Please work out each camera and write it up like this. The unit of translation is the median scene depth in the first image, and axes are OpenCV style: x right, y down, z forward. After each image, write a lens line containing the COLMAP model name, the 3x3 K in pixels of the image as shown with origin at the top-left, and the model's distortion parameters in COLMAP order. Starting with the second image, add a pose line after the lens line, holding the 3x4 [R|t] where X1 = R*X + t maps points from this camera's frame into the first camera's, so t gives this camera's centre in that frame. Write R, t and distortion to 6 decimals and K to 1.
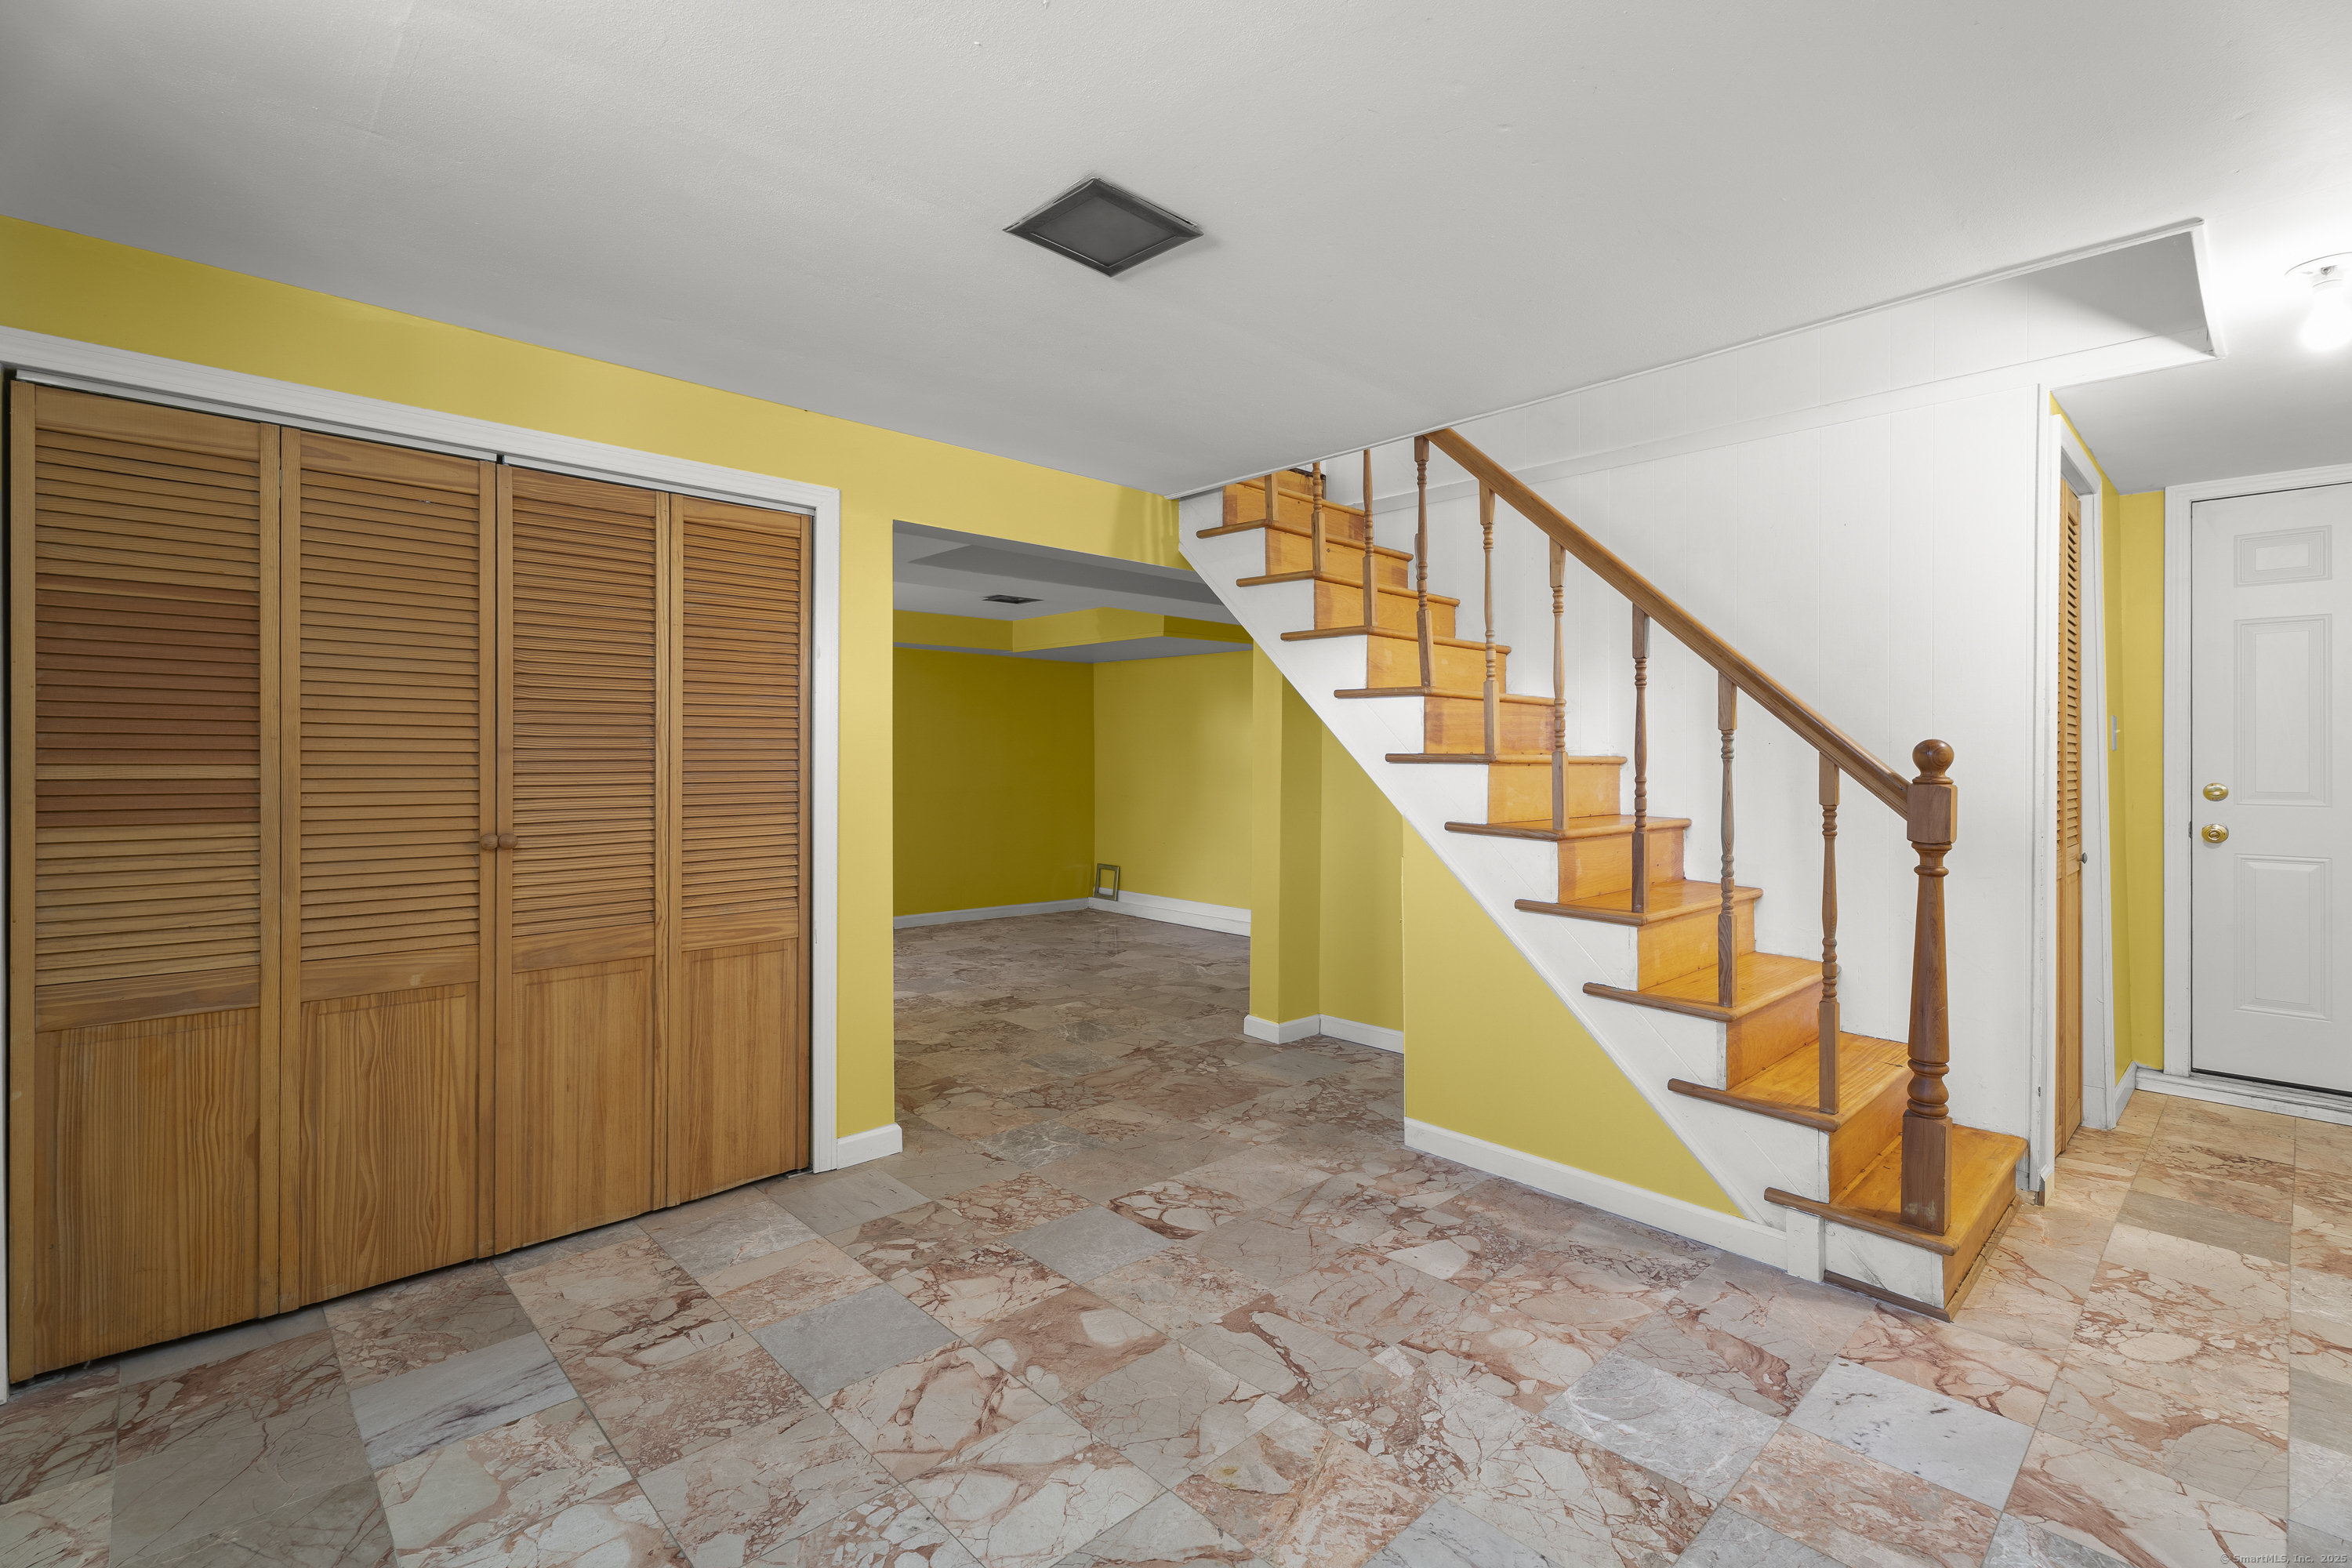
lens RADIAL K [[1047.0, 0, 1165.7], [0, 1047.0, 779.7], [0, 0, 1]] dist [0.001812, -0.000820]
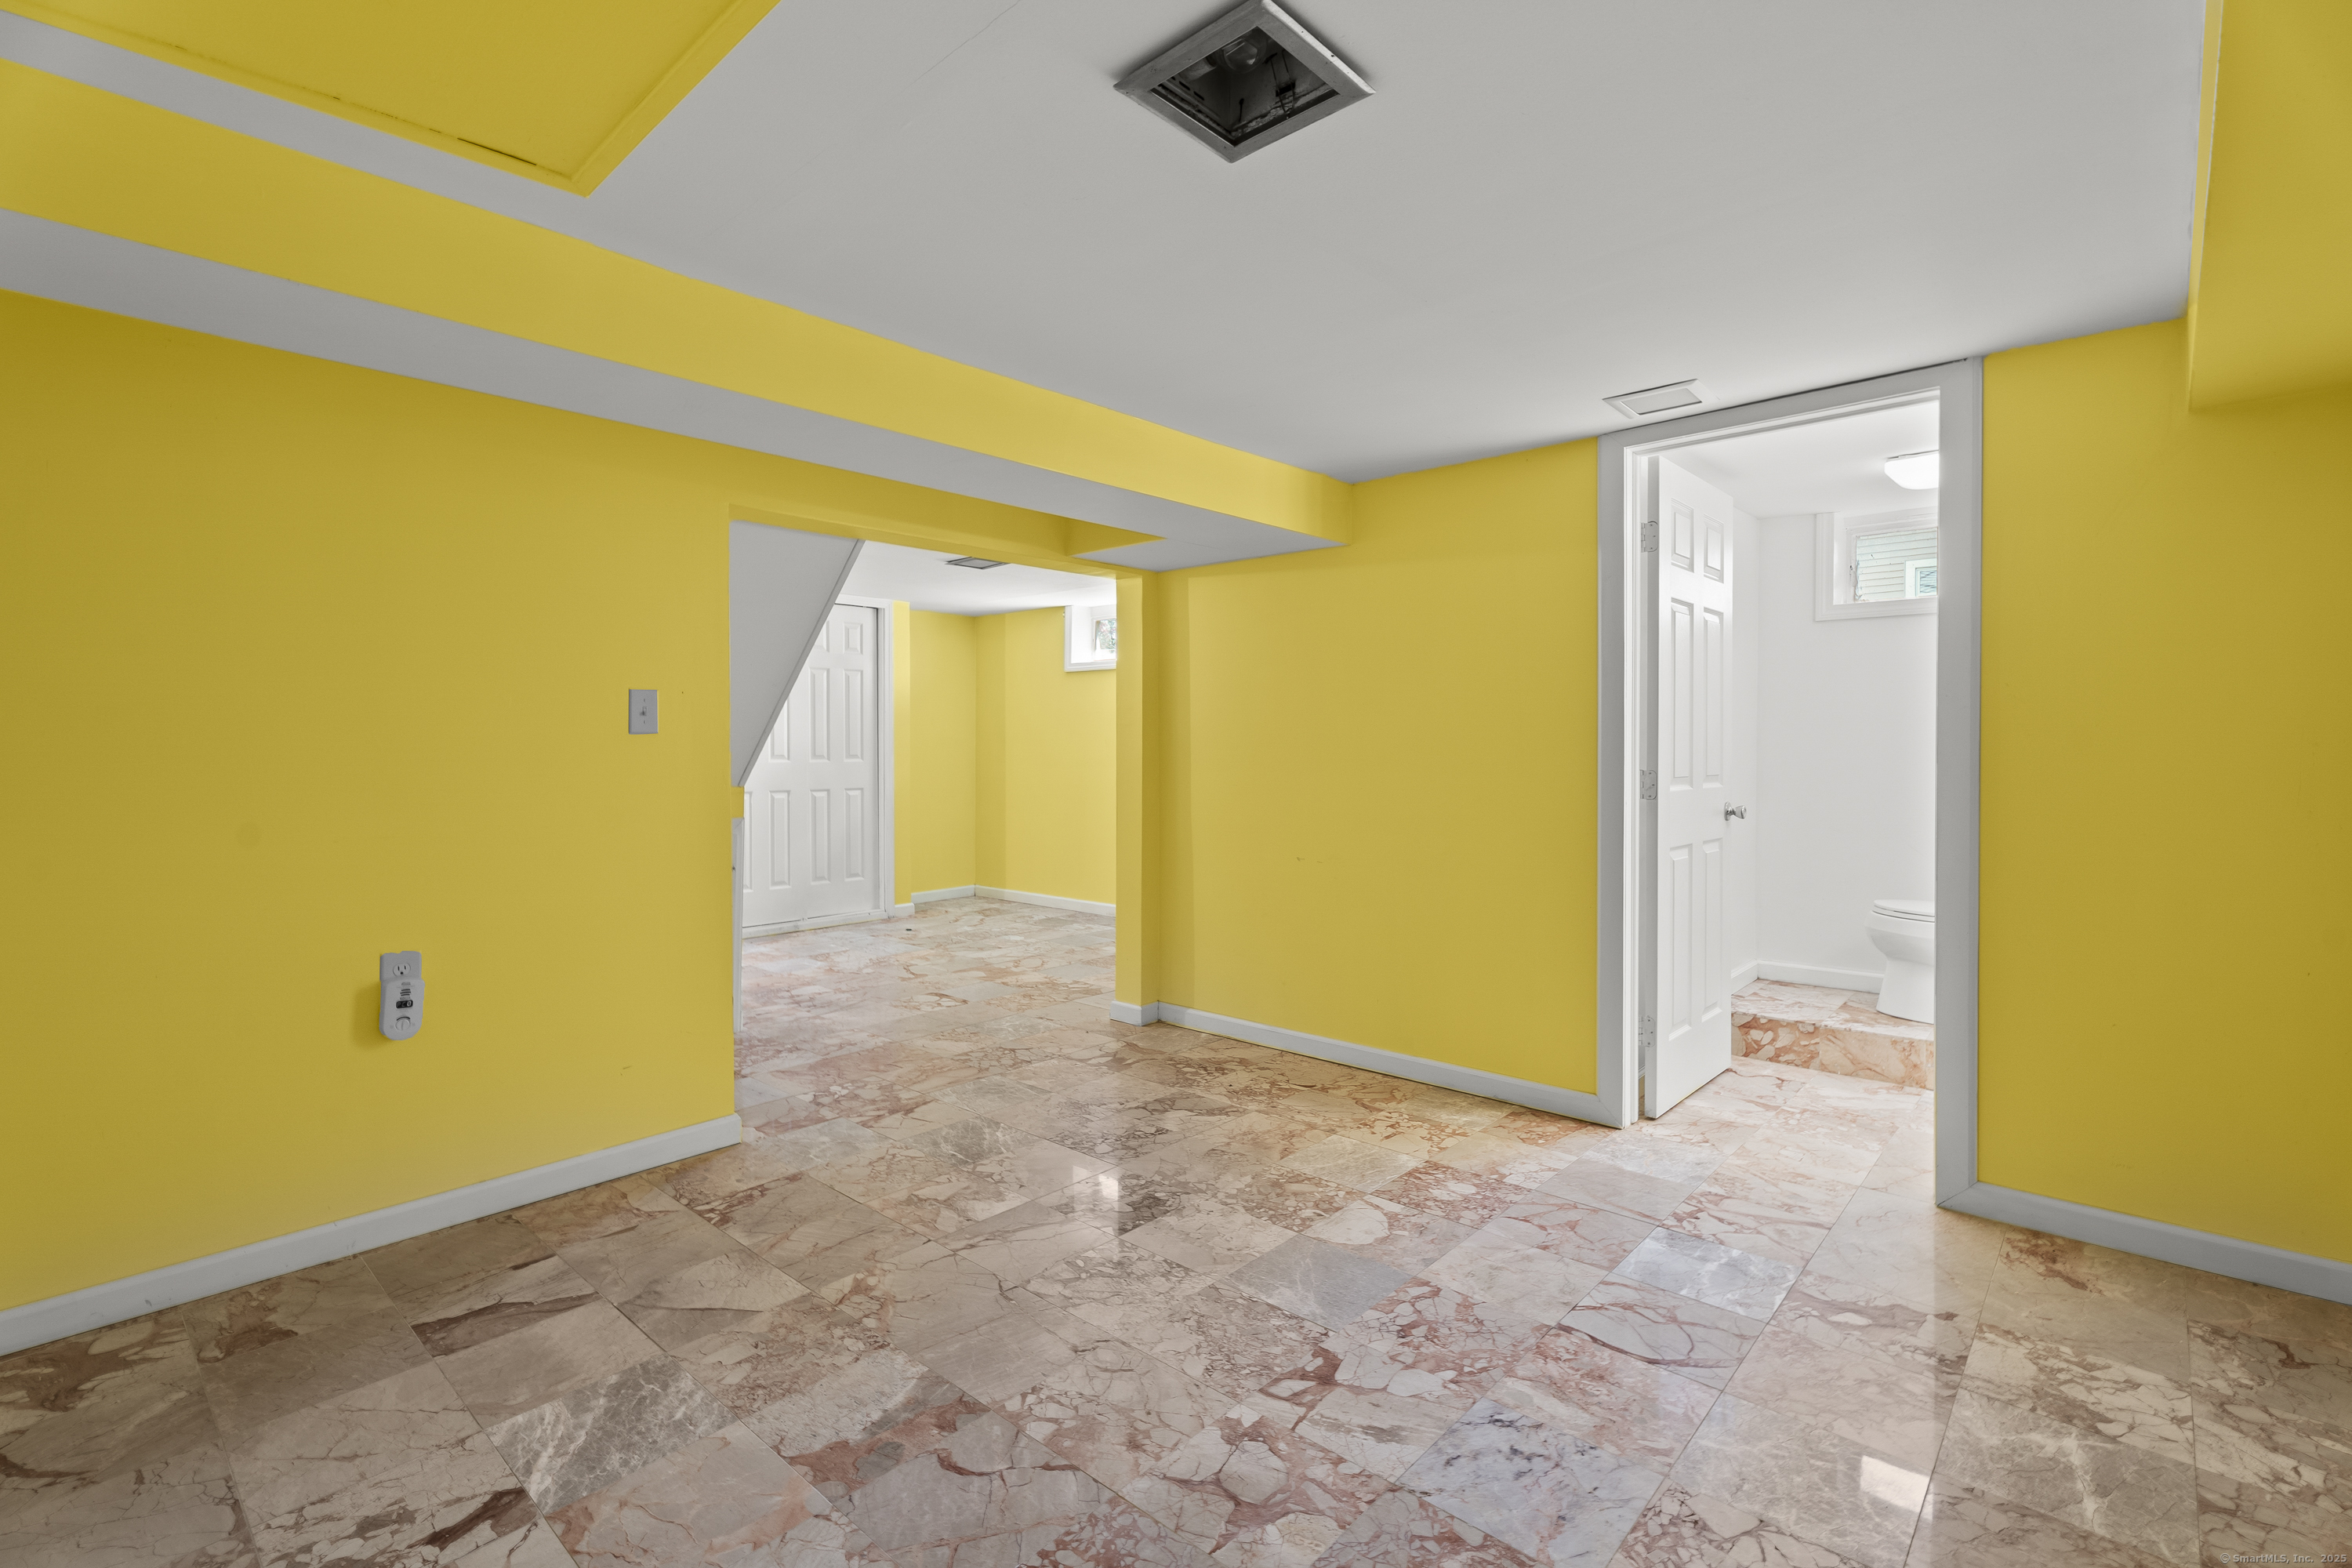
lens RADIAL K [[1047.0, 0, 1165.7], [0, 1047.0, 779.7], [0, 0, 1]] dist [0.001812, -0.000820]
pose [[-0.996694, -0.002309, -0.081212, -0.174339], [-0.005989, 0.998965, 0.045098, -0.034216], [0.081023, 0.045436, -0.995676, 2.004865]]
